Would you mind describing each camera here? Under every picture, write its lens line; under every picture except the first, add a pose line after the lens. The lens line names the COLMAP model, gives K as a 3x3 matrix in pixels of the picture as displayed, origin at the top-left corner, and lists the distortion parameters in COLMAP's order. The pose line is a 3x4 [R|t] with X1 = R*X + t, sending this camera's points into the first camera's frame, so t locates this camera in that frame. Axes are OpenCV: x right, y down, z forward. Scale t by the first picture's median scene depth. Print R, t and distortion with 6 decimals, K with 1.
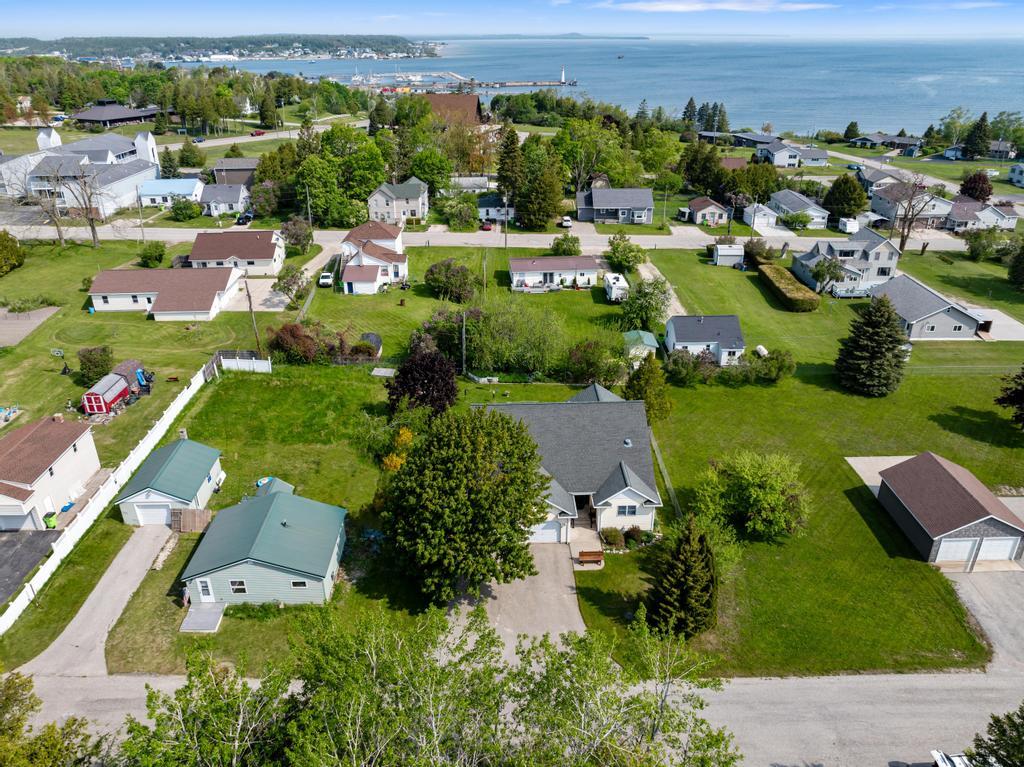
lens RADIAL K [[722.2, 0, 506.7], [0, 722.2, 381.7], [0, 0, 1]] dist [-0.034100, 0.006793]
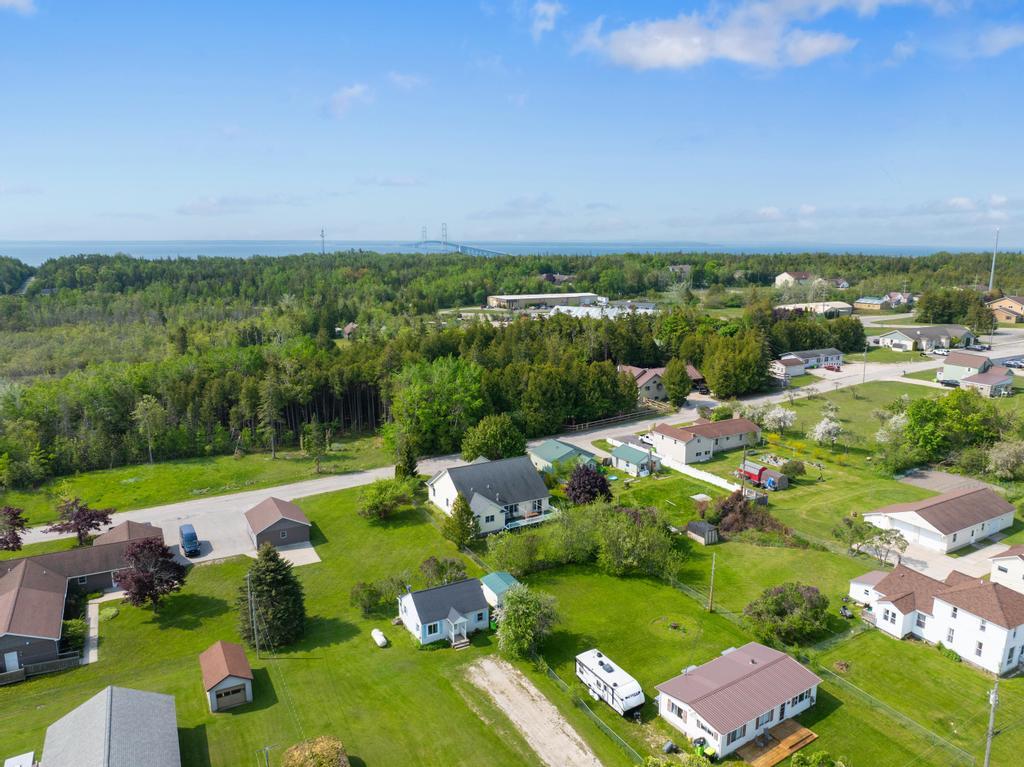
lens RADIAL K [[722.2, 0, 510.3], [0, 722.2, 390.4], [0, 0, 1]] dist [-0.034100, 0.006793]
pose [[-0.881867, 0.102516, -0.460219, 0.478196], [-0.199693, 0.803004, 0.561522, -0.654077], [0.427123, 0.587090, -0.687671, 1.210739]]
